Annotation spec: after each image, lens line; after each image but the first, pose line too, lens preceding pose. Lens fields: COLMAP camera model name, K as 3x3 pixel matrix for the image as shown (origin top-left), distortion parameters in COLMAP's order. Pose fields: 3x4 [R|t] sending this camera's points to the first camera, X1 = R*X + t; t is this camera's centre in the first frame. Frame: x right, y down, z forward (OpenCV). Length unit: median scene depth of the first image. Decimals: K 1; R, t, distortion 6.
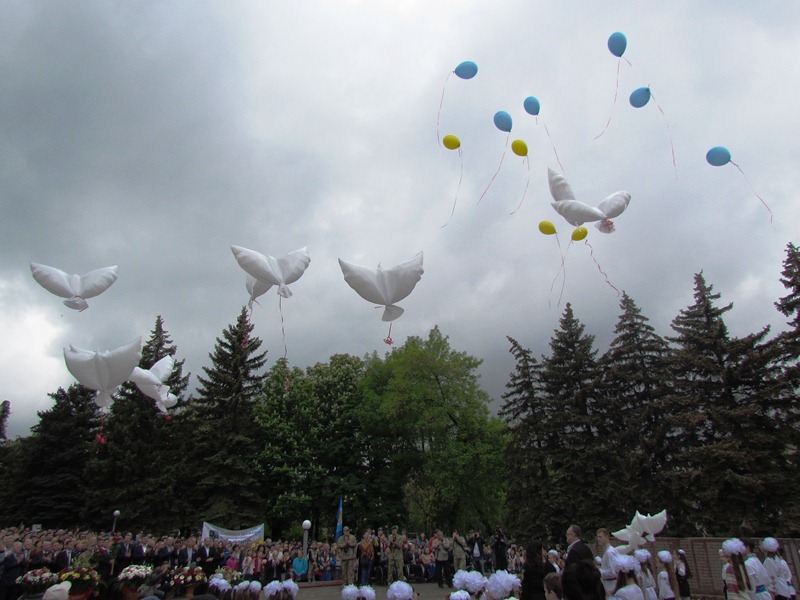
lens RADIAL K [[570.7, 0, 401.6], [0, 570.7, 300.7], [0, 0, 1]] dist [-0.003839, -0.009974]
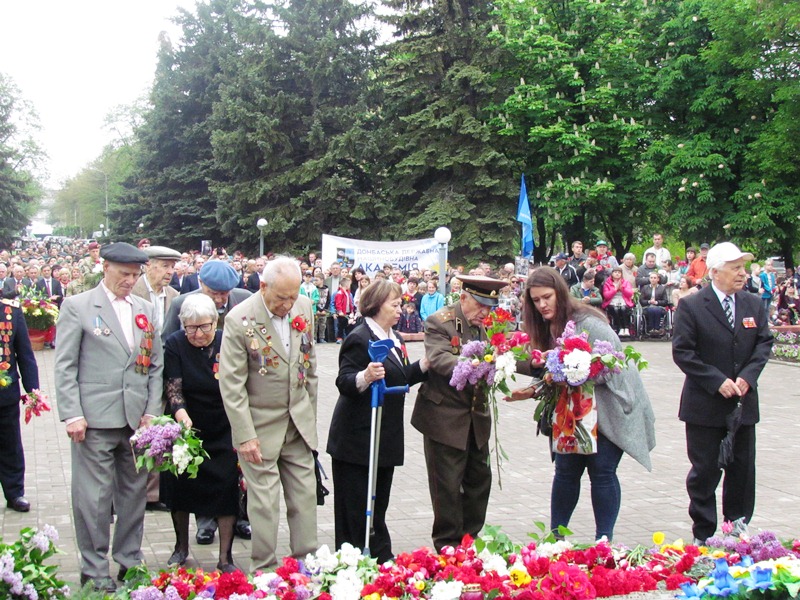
lens RADIAL K [[1446.5, 0, 400.5], [0, 1446.5, 300.0], [0, 0, 1]] dist [-0.238279, 0.000000]
pose [[0.858162, 0.008371, -0.513311, 0.306304], [0.198268, 0.916887, 0.346421, -0.015548], [0.473549, -0.399059, 0.785178, -0.059624]]
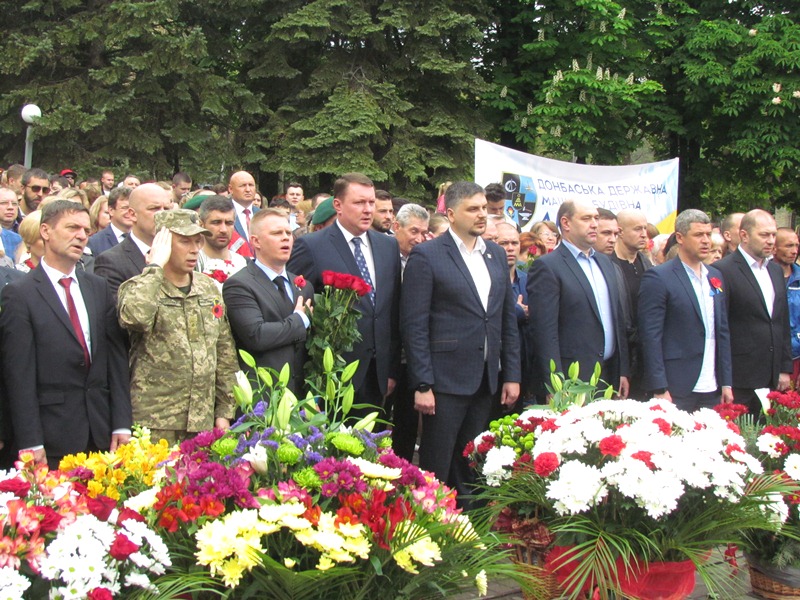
lens RADIAL K [[1378.5, 0, 399.9], [0, 1378.5, 300.1], [0, 0, 1]] dist [-0.167833, 0.000000]
pose [[0.994443, 0.044606, -0.095363, -0.220382], [0.002307, 0.896354, 0.443332, 0.137687], [0.105254, -0.441088, 0.891270, 0.325377]]
